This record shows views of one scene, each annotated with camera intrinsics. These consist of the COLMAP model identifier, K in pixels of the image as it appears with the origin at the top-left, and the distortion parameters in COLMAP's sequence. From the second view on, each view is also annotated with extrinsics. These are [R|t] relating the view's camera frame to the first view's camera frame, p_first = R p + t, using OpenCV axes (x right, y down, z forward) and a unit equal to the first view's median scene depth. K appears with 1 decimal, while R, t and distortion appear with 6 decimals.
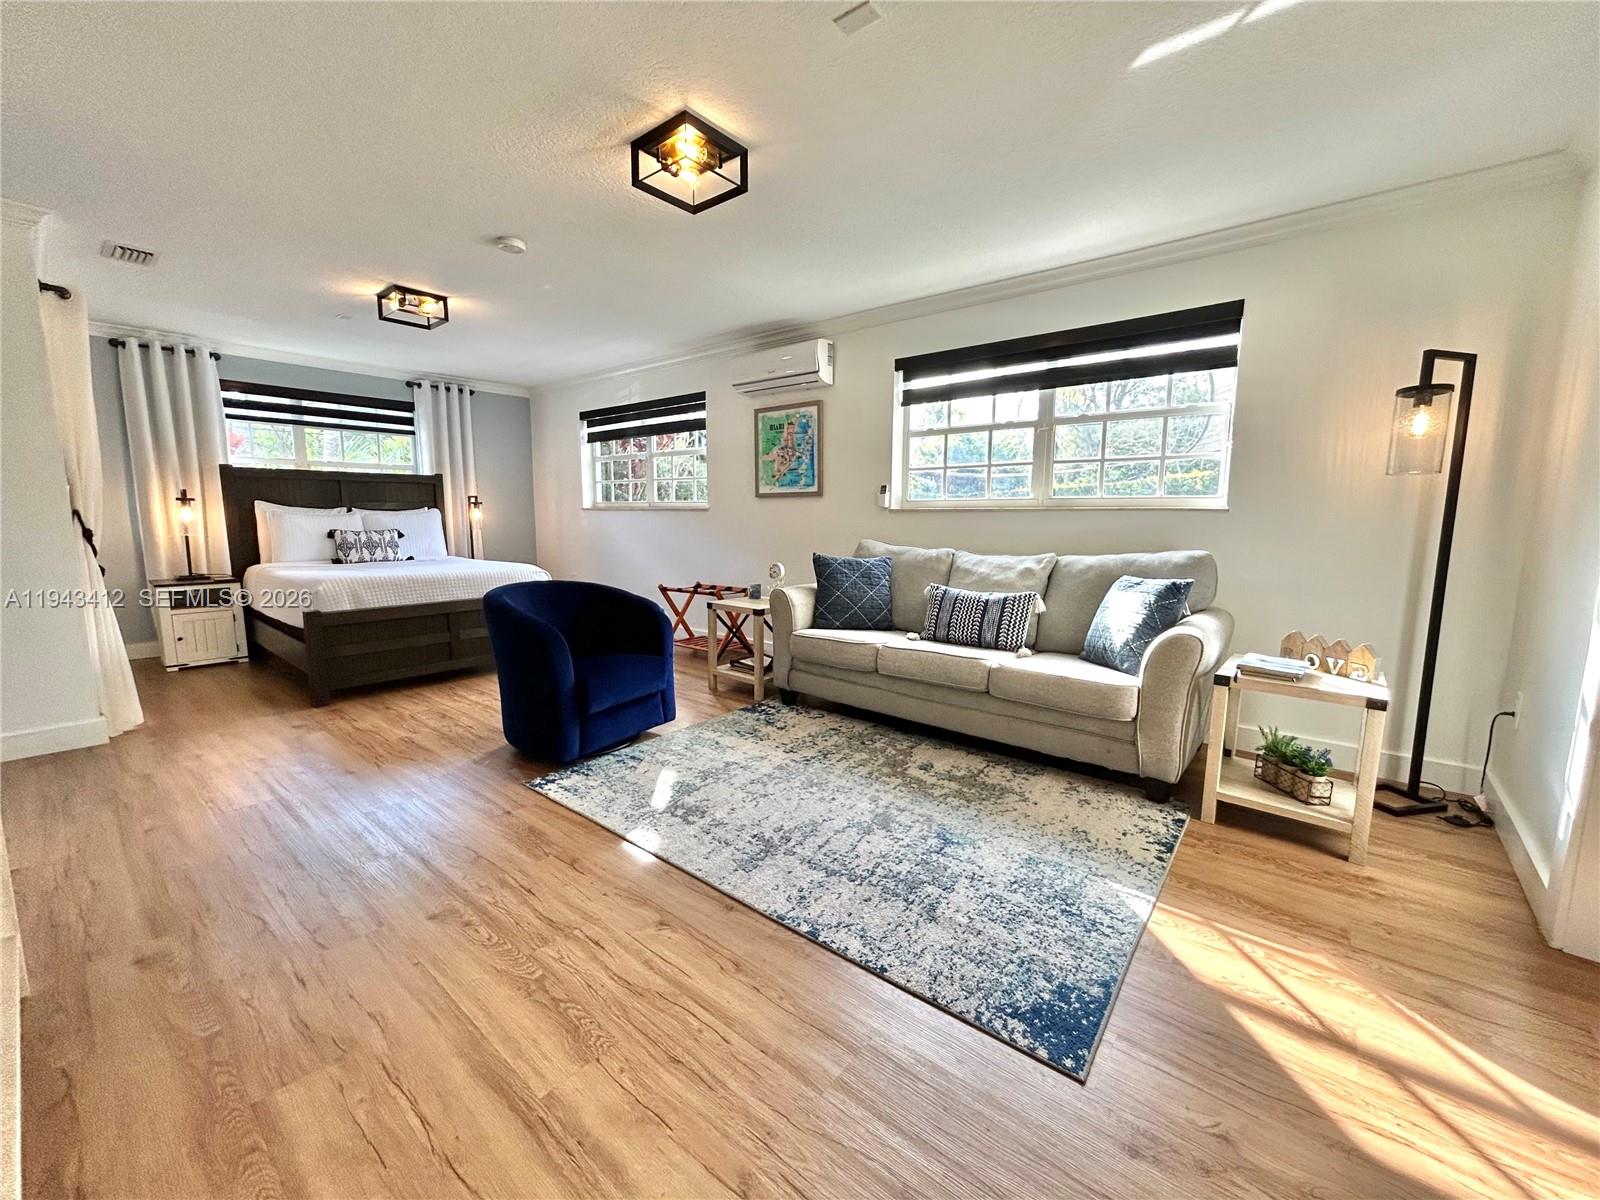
lens RADIAL K [[644.3, 0, 798.9], [0, 644.3, 598.7], [0, 0, 1]] dist [-0.000571, 0.000374]
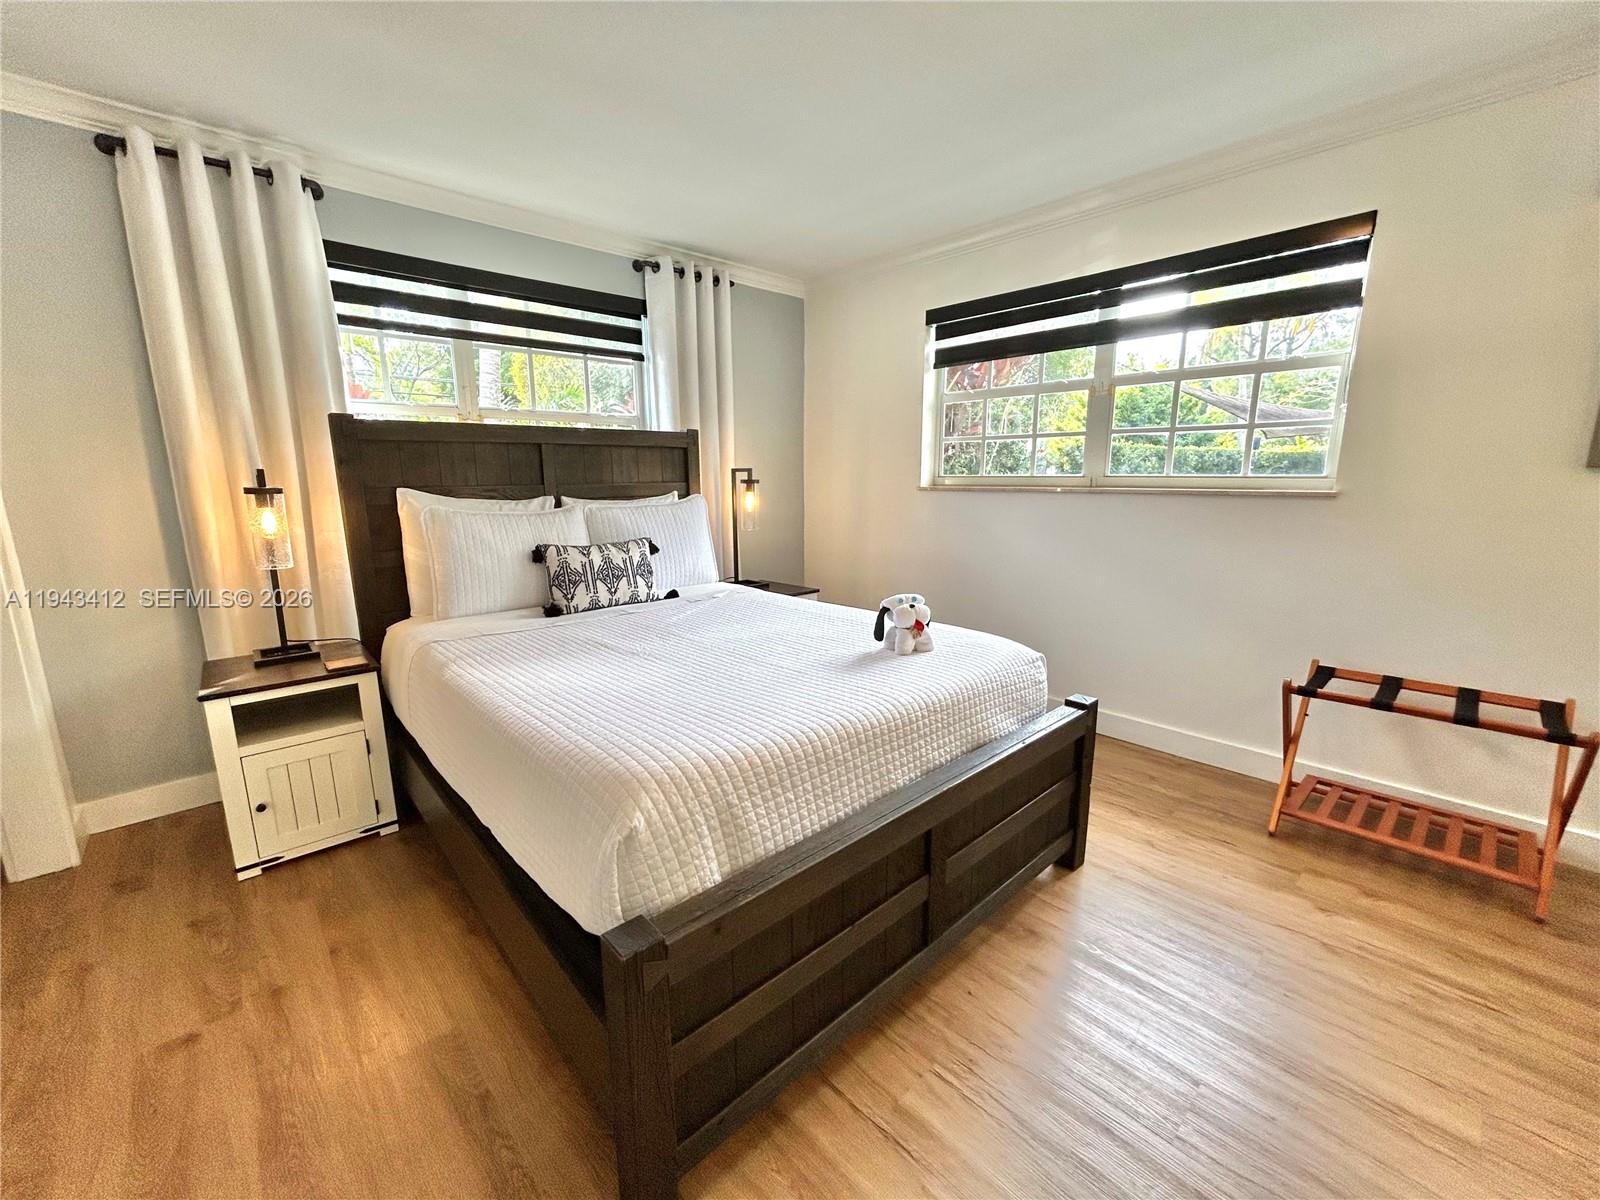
lens RADIAL K [[644.3, 0, 797.5], [0, 644.3, 597.5], [0, 0, 1]] dist [-0.000571, 0.000374]
pose [[0.991553, 0.012847, -0.129061, -0.534002], [-0.004965, 0.998113, 0.061211, -0.112850], [0.129604, -0.060053, 0.989746, 0.613020]]
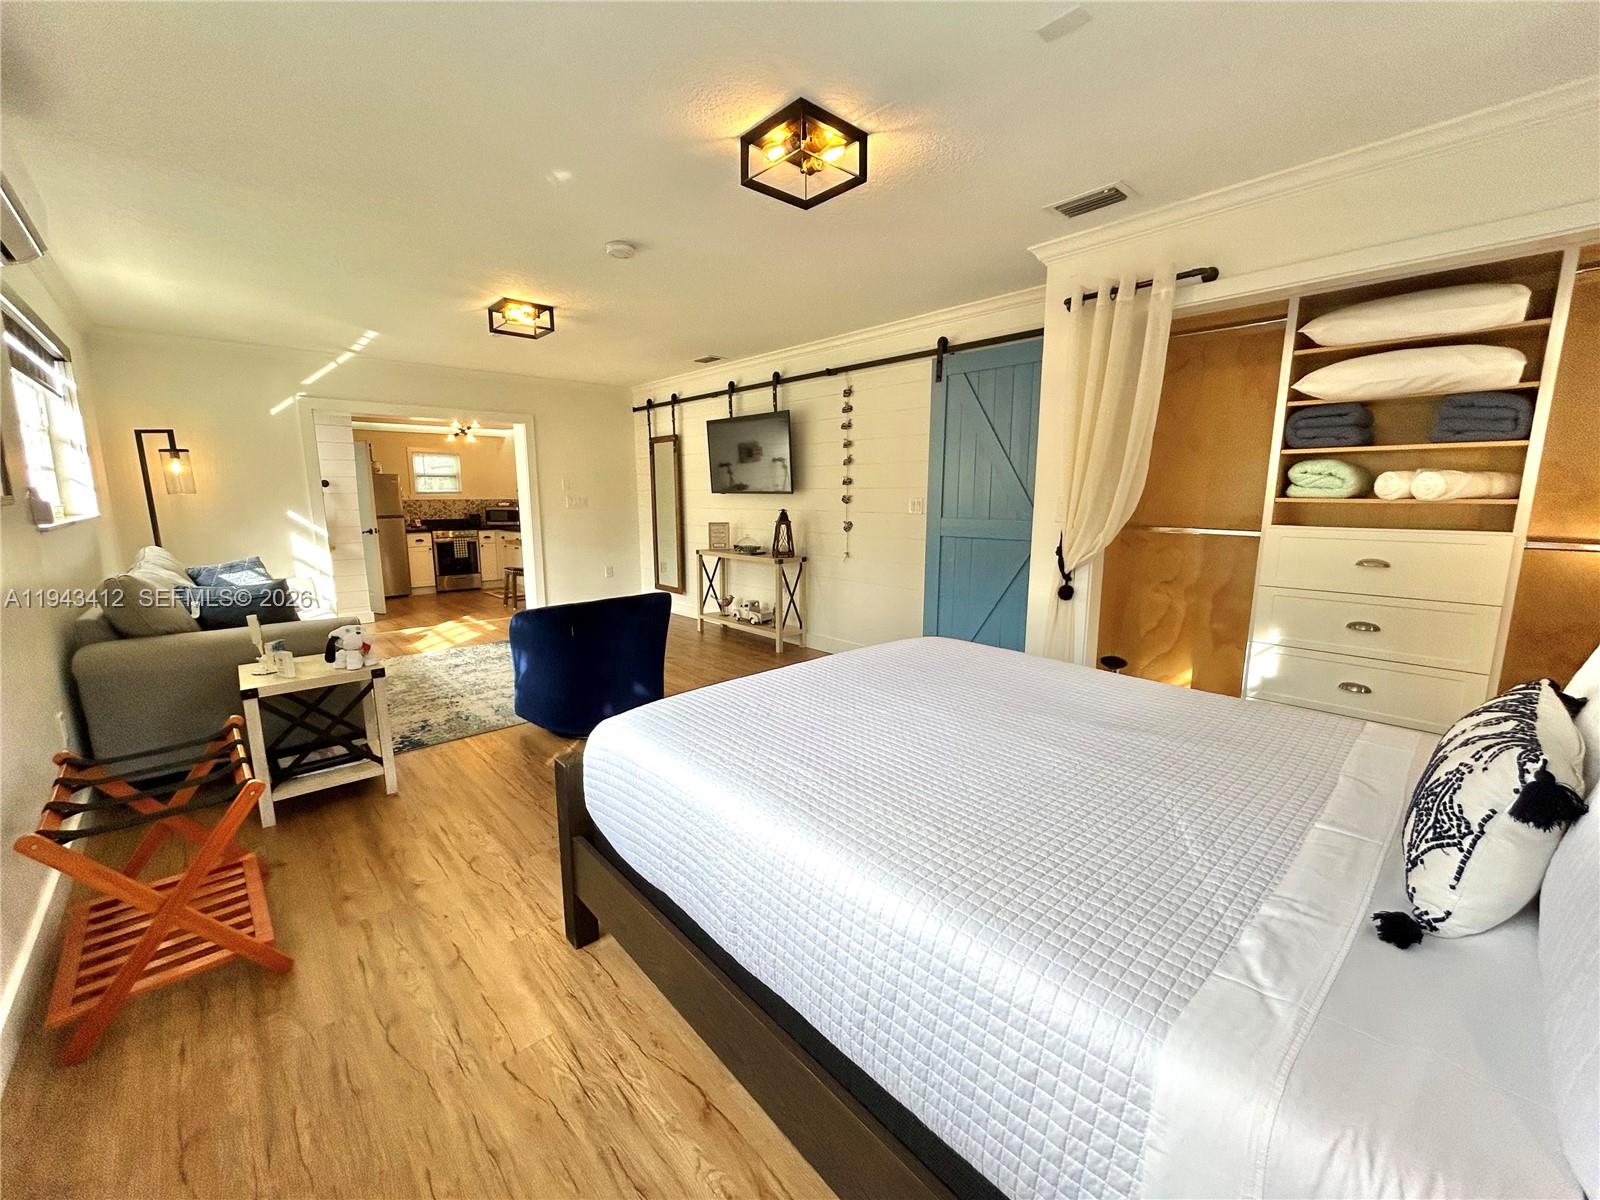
lens RADIAL K [[644.3, 0, 796.0], [0, 644.3, 600.0], [0, 0, 1]] dist [-0.000571, 0.000374]
pose [[-0.990270, -0.027492, 0.136417, -0.590222], [0.013699, 0.956272, 0.292158, -0.225790], [-0.138484, 0.291185, -0.946591, 1.403104]]
